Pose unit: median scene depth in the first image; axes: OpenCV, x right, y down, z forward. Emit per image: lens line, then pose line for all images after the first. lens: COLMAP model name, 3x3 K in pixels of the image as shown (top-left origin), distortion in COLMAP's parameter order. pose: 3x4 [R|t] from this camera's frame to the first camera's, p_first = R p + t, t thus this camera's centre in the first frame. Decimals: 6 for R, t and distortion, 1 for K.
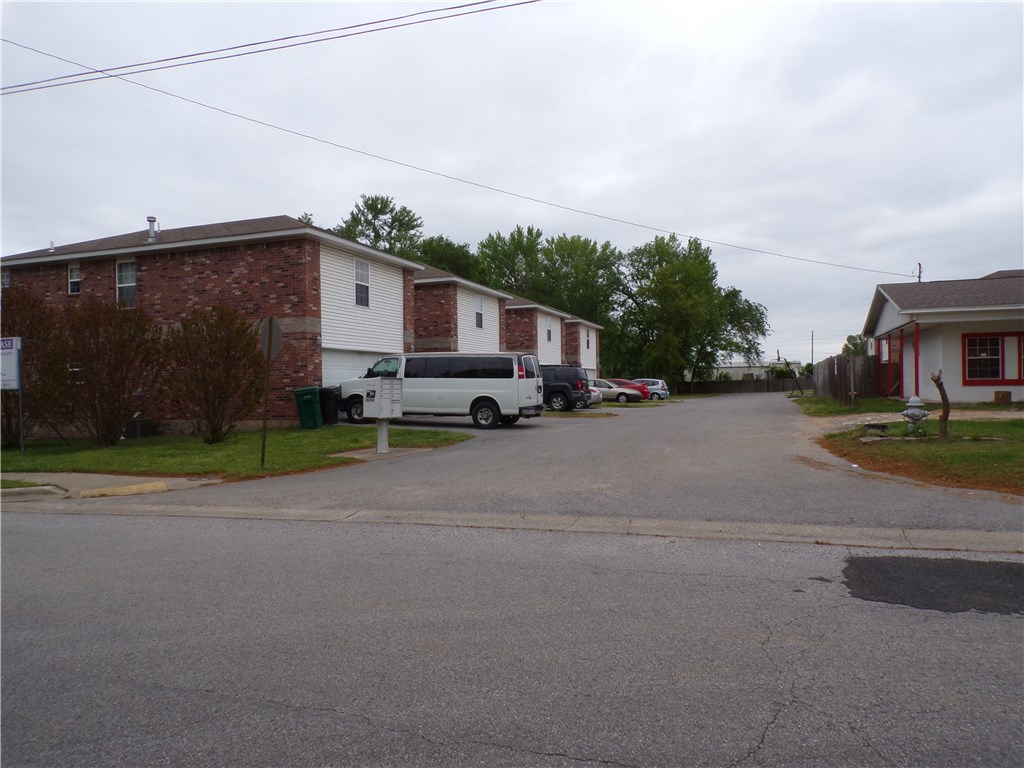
lens RADIAL K [[700.4, 0, 512.0], [0, 700.4, 384.0], [0, 0, 1]] dist [0.003608, 0.008910]
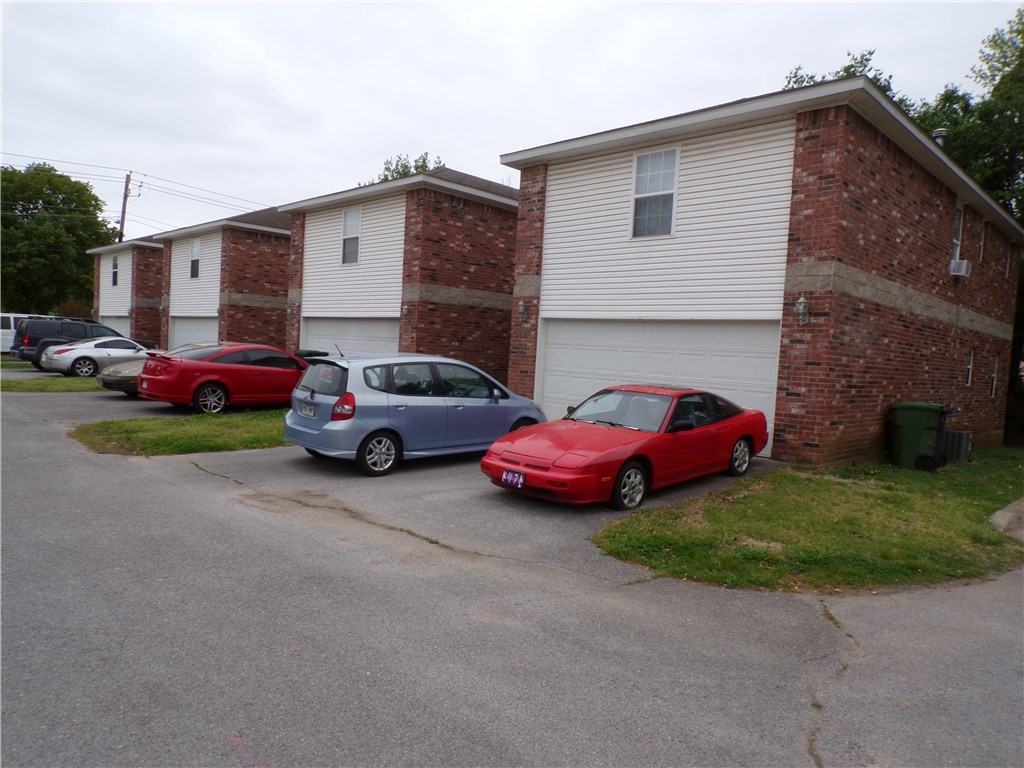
lens RADIAL K [[700.4, 0, 512.0], [0, 700.4, 384.0], [0, 0, 1]] dist [0.003608, 0.008910]
pose [[-0.474410, 0.028197, -0.879852, 0.412359], [-0.058516, 0.996266, 0.063480, -0.031787], [0.878357, 0.081601, -0.470989, 1.506373]]
